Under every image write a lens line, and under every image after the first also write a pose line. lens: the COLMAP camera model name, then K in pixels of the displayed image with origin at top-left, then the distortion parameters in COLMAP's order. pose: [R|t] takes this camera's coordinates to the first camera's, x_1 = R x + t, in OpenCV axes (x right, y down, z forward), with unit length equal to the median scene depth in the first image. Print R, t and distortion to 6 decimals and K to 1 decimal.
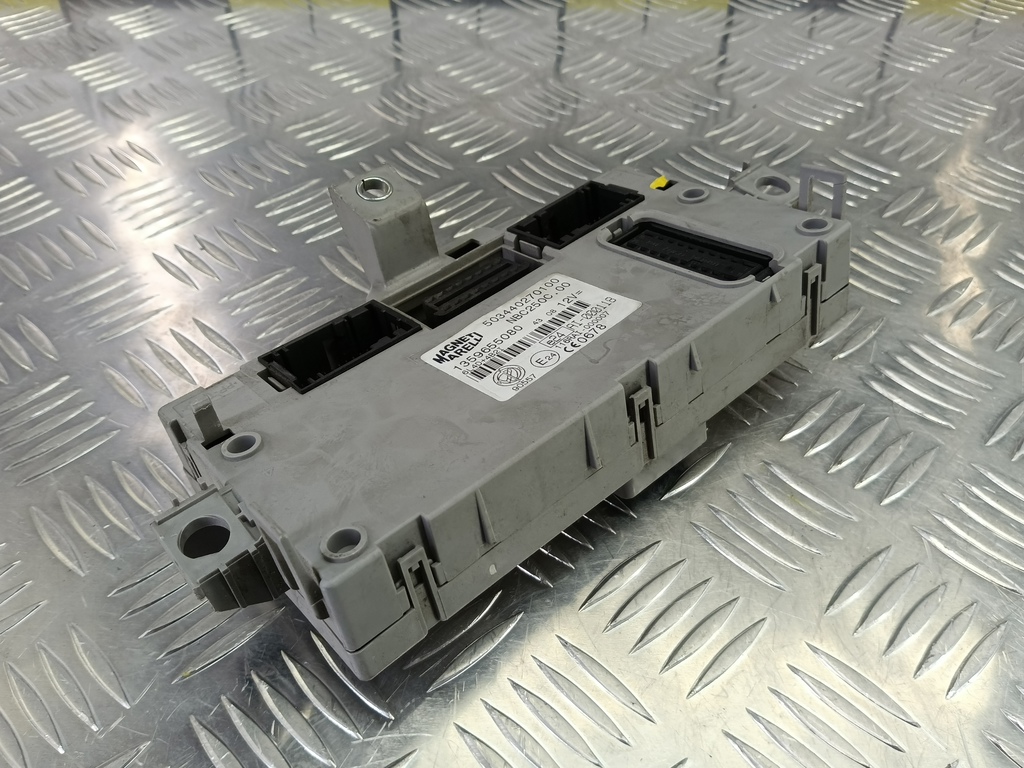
lens RADIAL K [[869.5, 0, 512.0], [0, 869.5, 384.0], [0, 0, 1]] dist [0.000451, -0.000093]
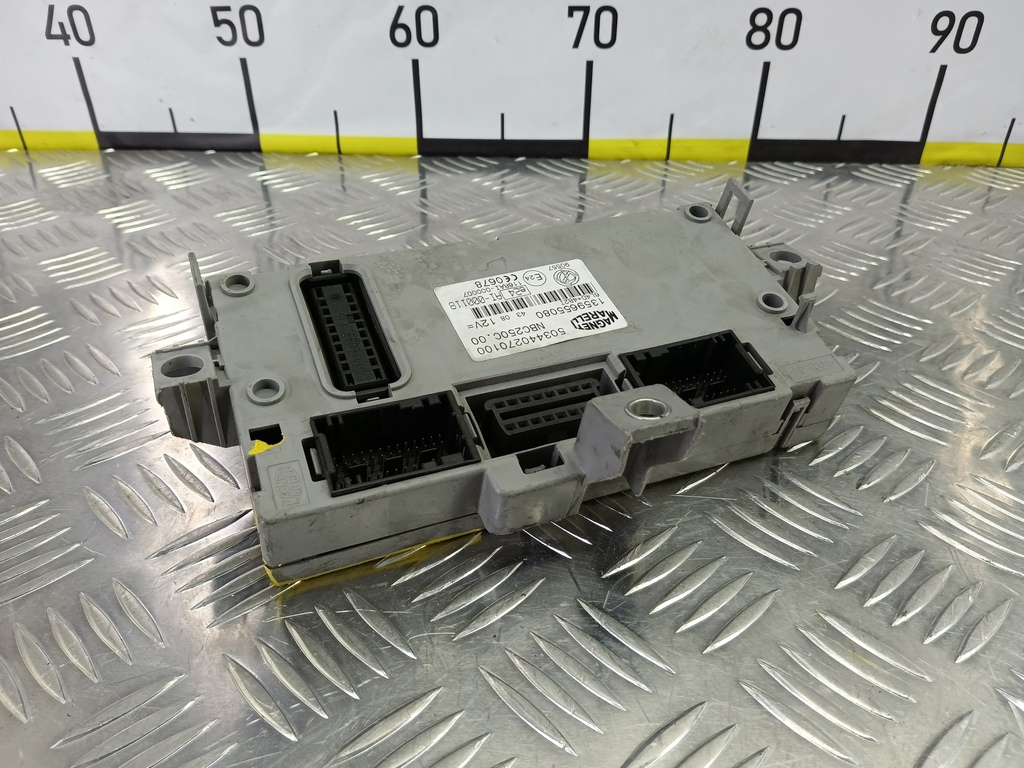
lens RADIAL K [[869.5, 0, 512.0], [0, 869.5, 384.0], [0, 0, 1]] dist [0.000451, -0.000093]
pose [[-0.944603, -0.196206, 0.263112, -0.279892], [0.227542, 0.186247, 0.955791, -1.159492], [-0.236535, 0.962713, -0.131285, 1.260455]]
